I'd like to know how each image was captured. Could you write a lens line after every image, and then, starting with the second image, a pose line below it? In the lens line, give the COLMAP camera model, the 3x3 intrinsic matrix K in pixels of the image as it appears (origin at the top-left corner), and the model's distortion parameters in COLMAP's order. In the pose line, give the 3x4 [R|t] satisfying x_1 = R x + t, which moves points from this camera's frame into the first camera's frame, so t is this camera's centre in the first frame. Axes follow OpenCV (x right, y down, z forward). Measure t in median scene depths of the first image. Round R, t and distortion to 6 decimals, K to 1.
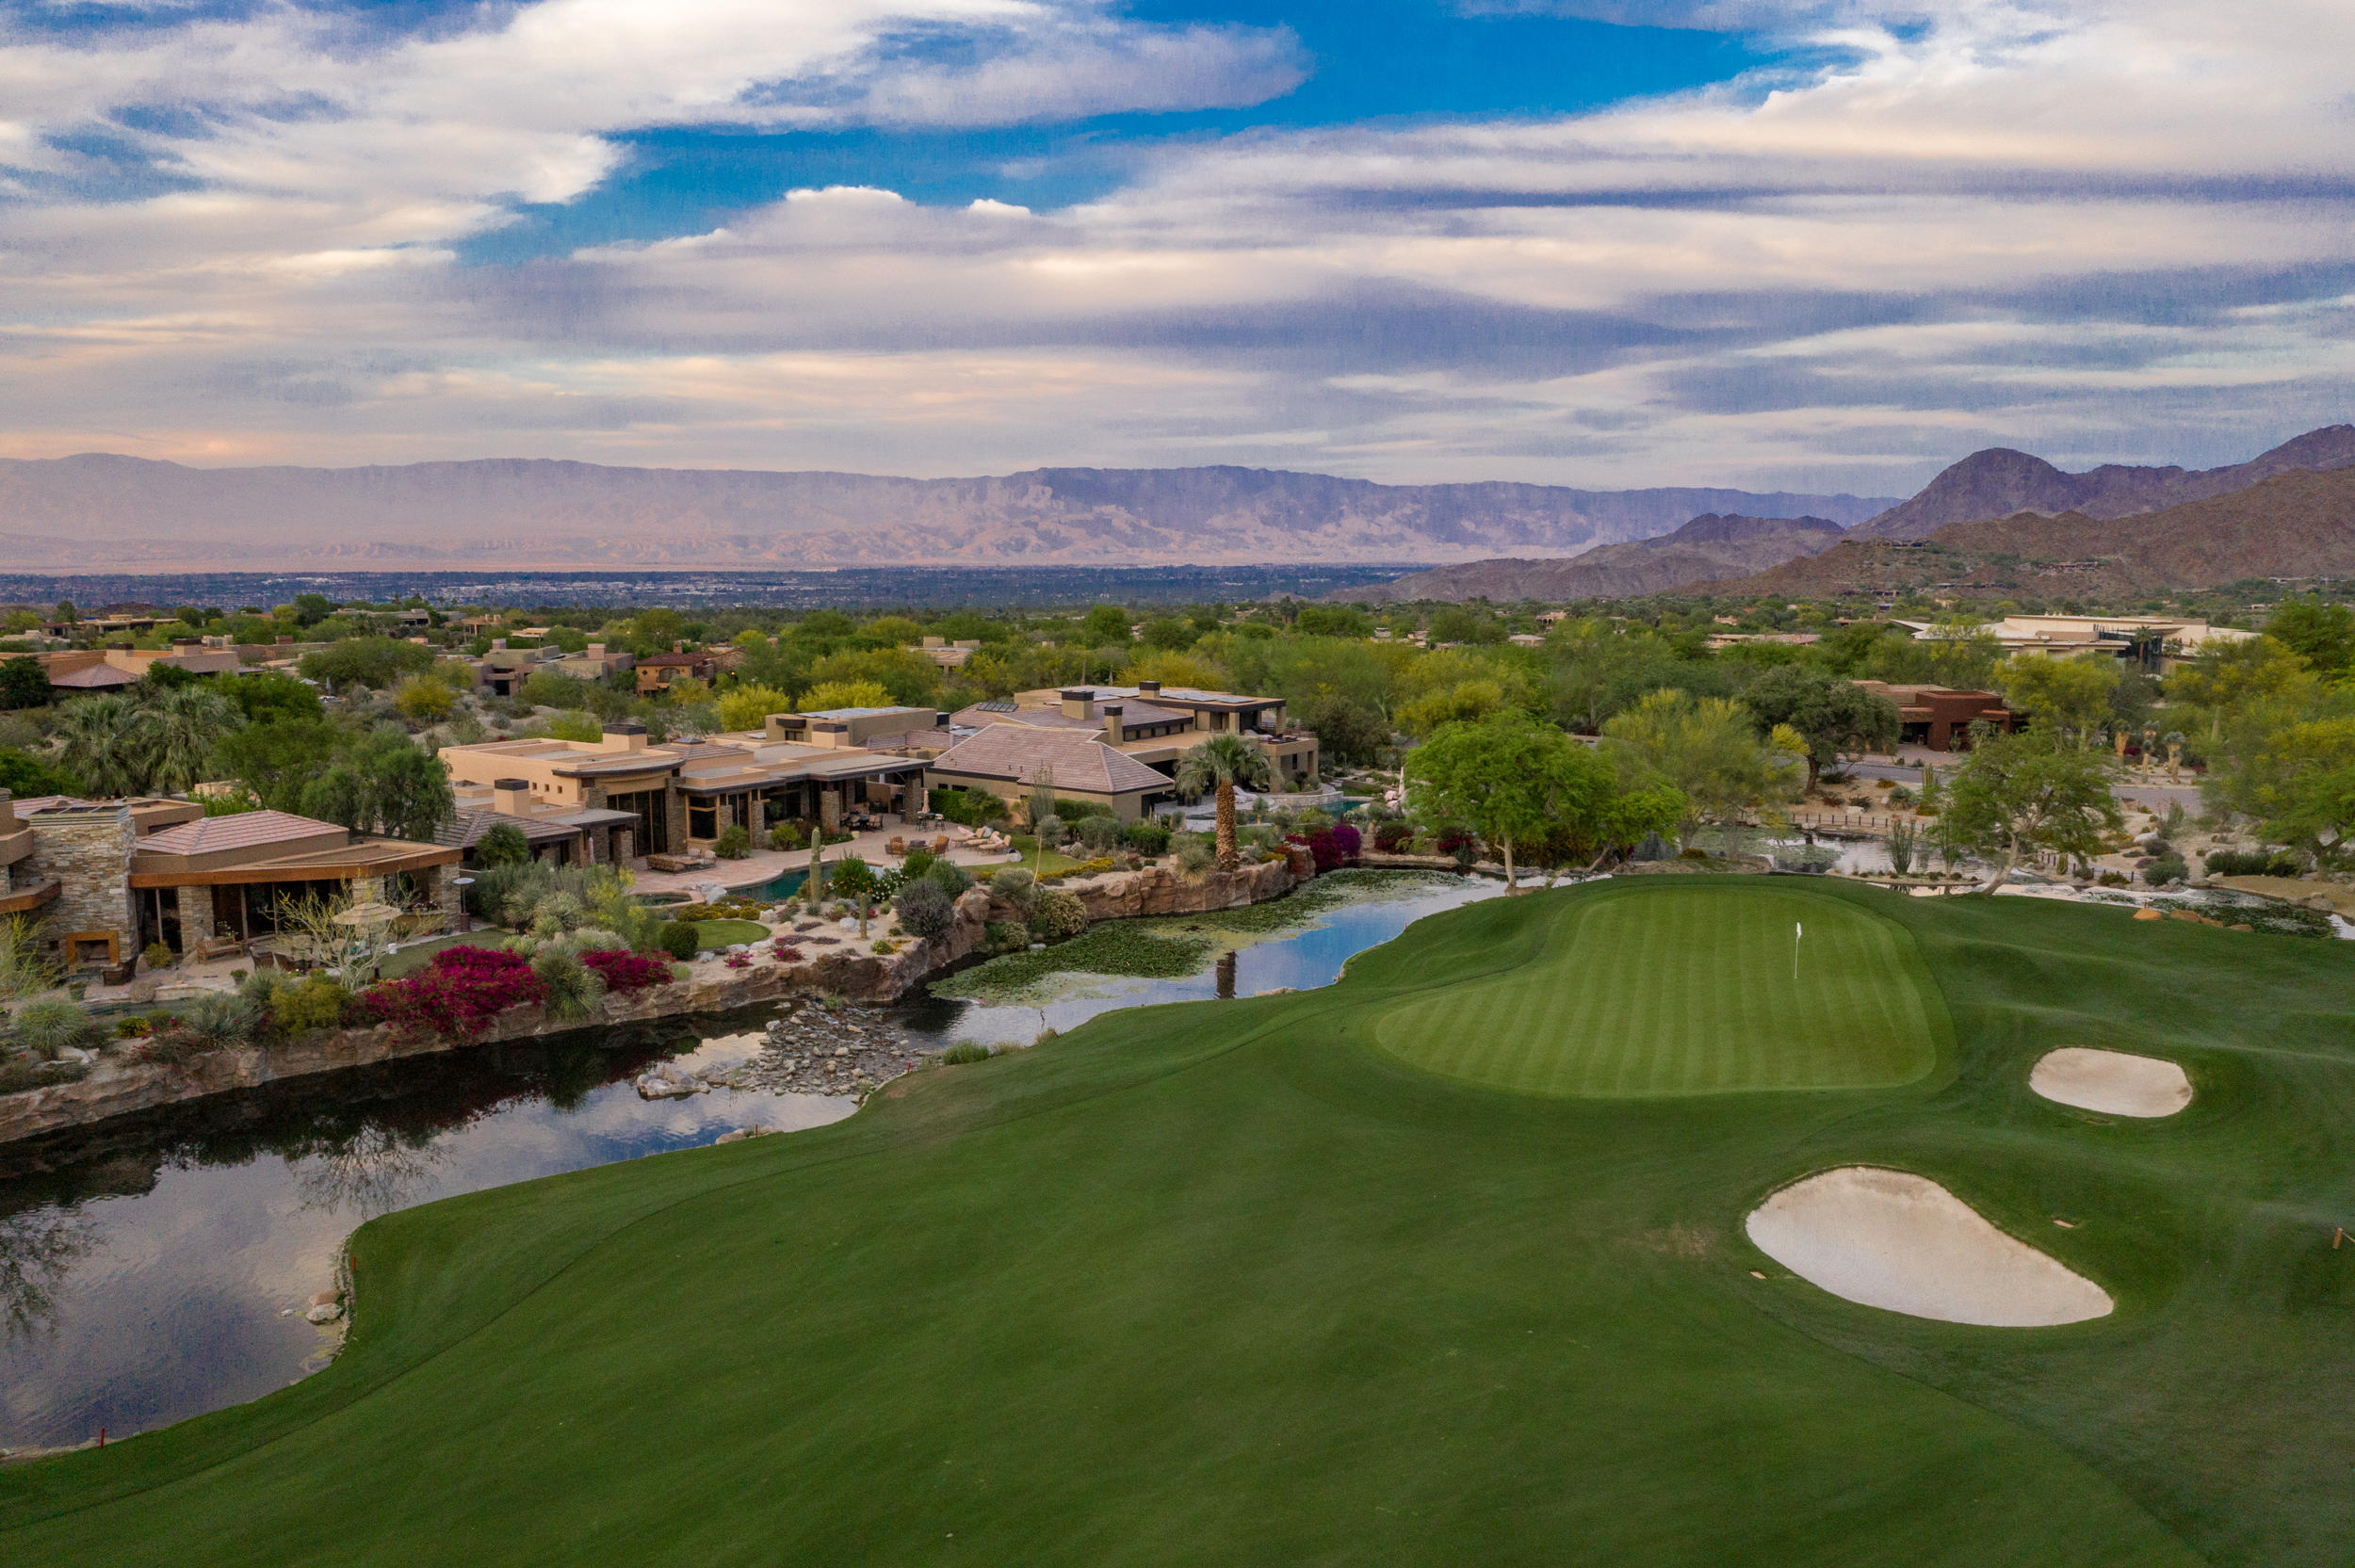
lens RADIAL K [[1851.1, 0, 1173.7], [0, 1851.1, 771.8], [0, 0, 1]] dist [-0.018054, 0.003561]
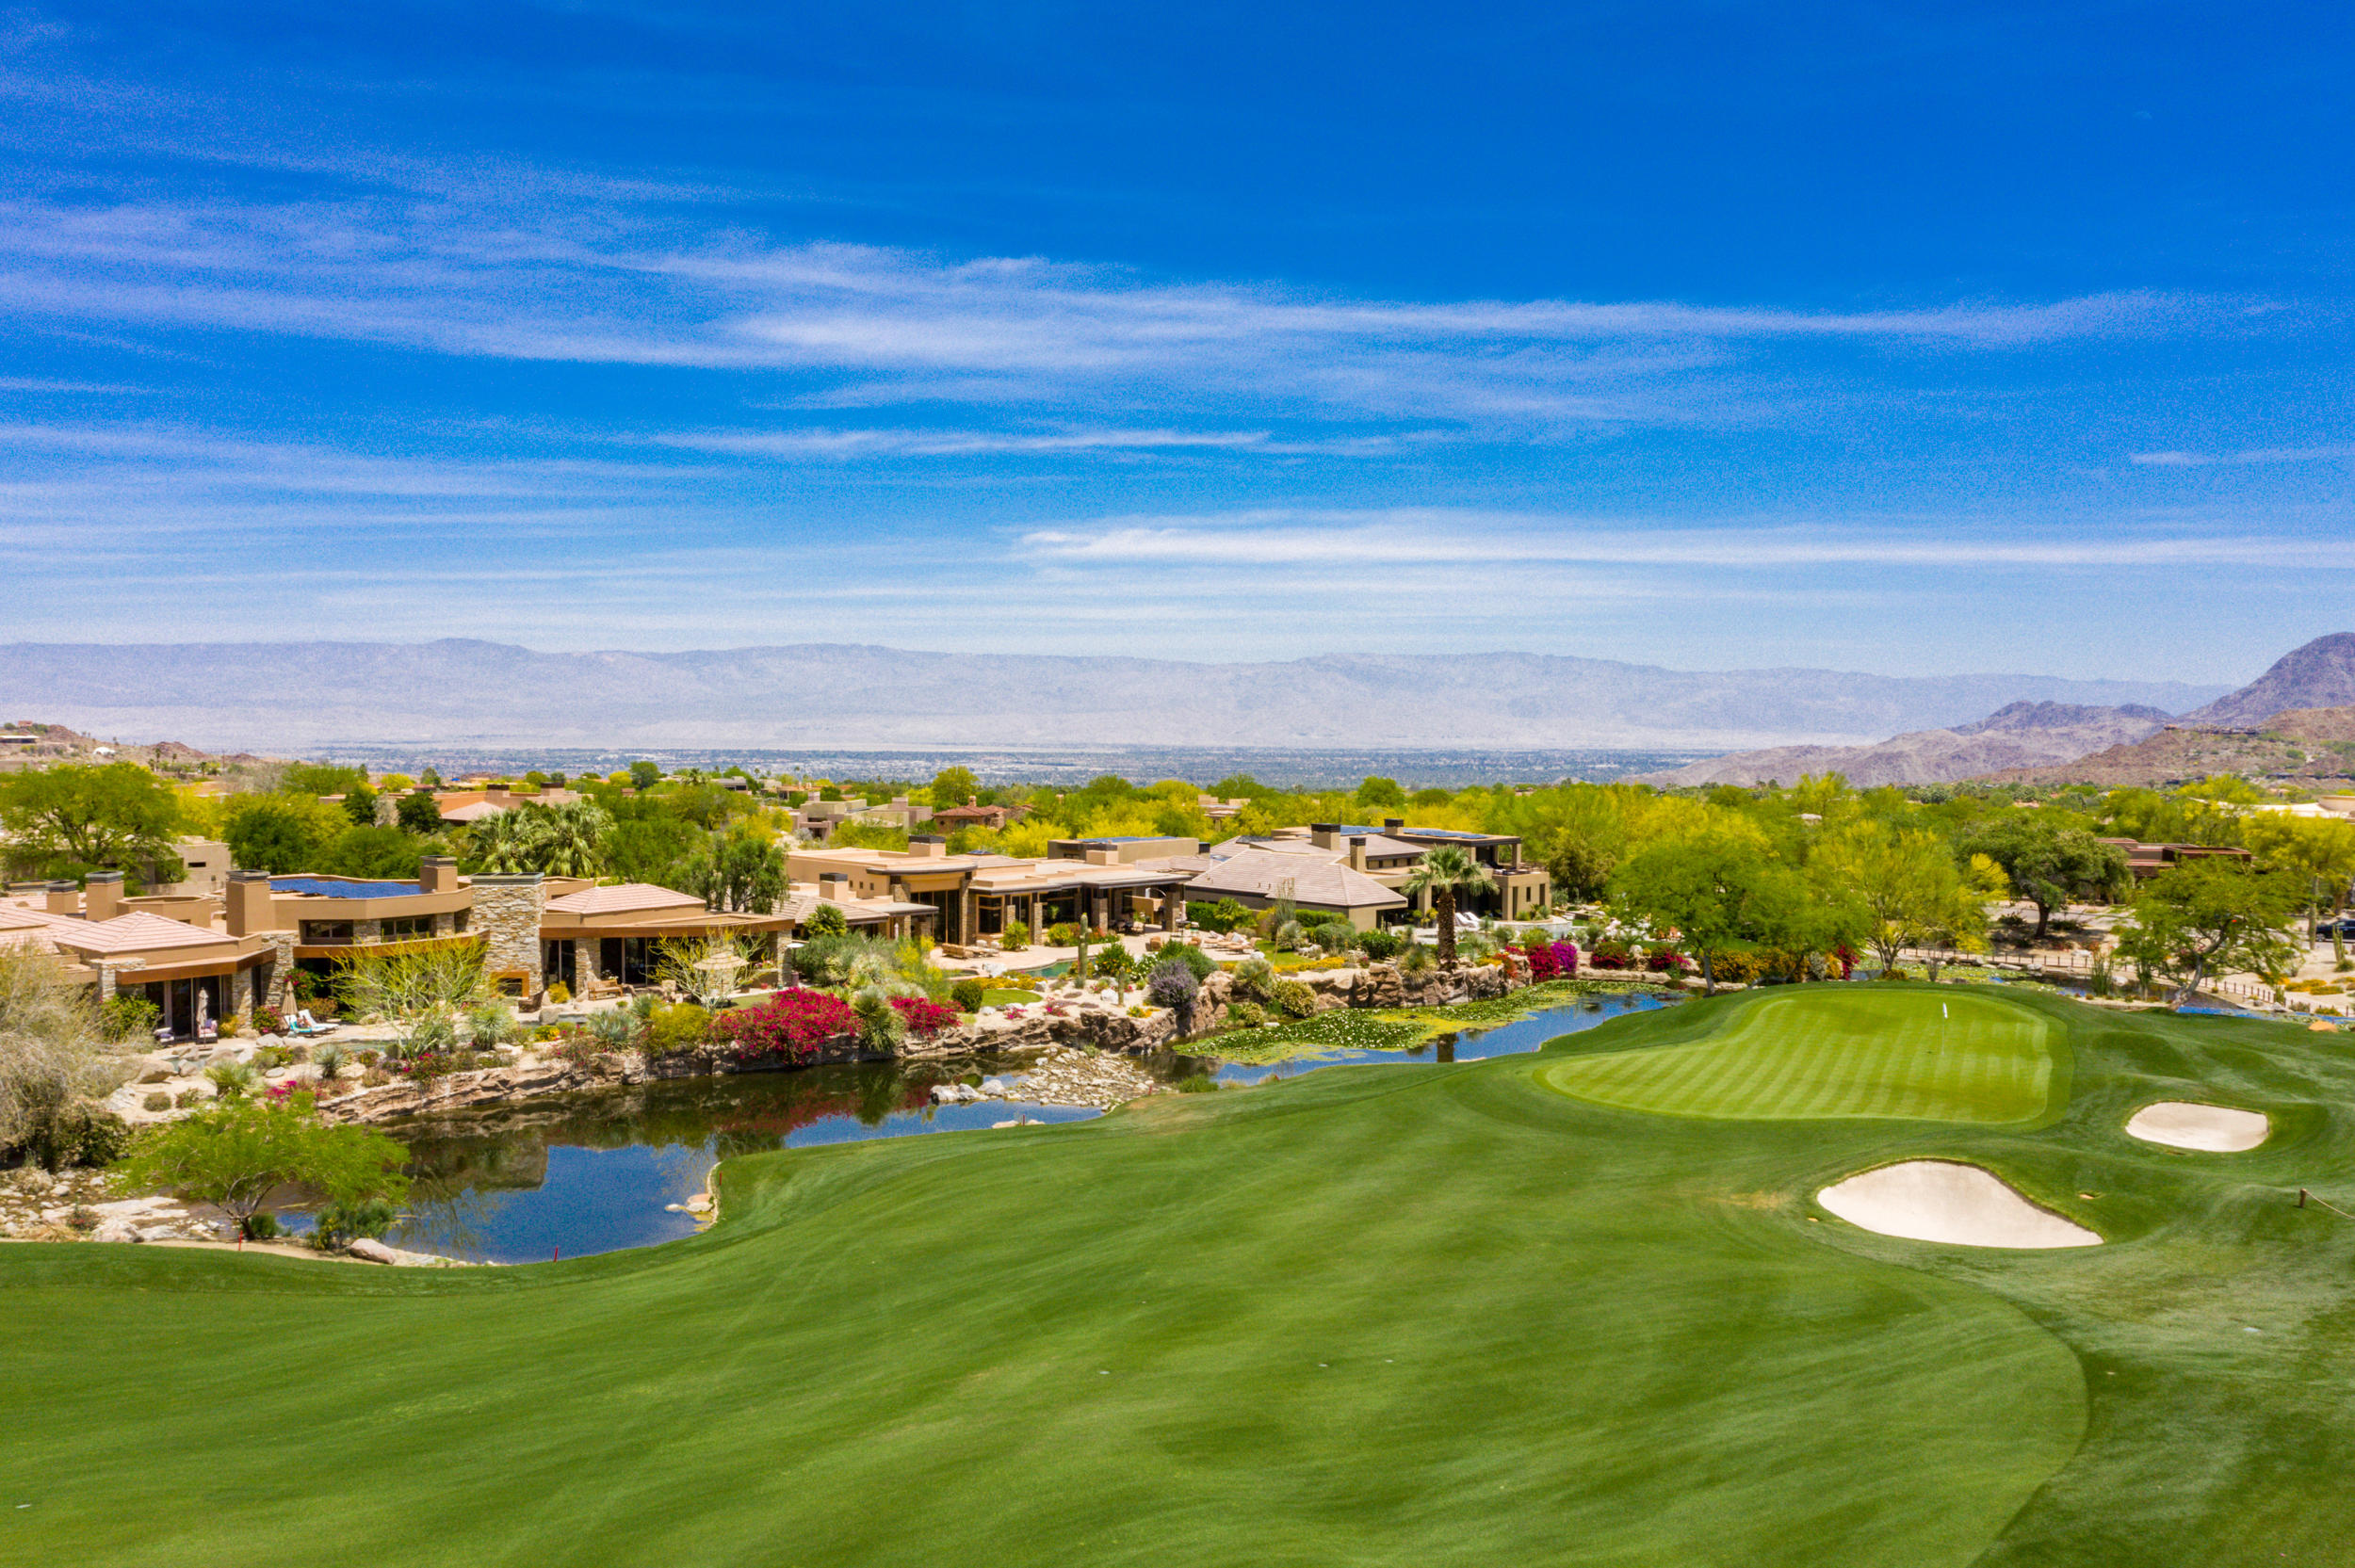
lens RADIAL K [[1851.1, 0, 1173.7], [0, 1851.1, 771.8], [0, 0, 1]] dist [-0.018054, 0.003561]
pose [[0.988260, 0.010428, -0.152426, 0.038529], [-0.025509, 0.994926, -0.097319, 0.051370], [0.150638, 0.100065, 0.983512, -0.146415]]
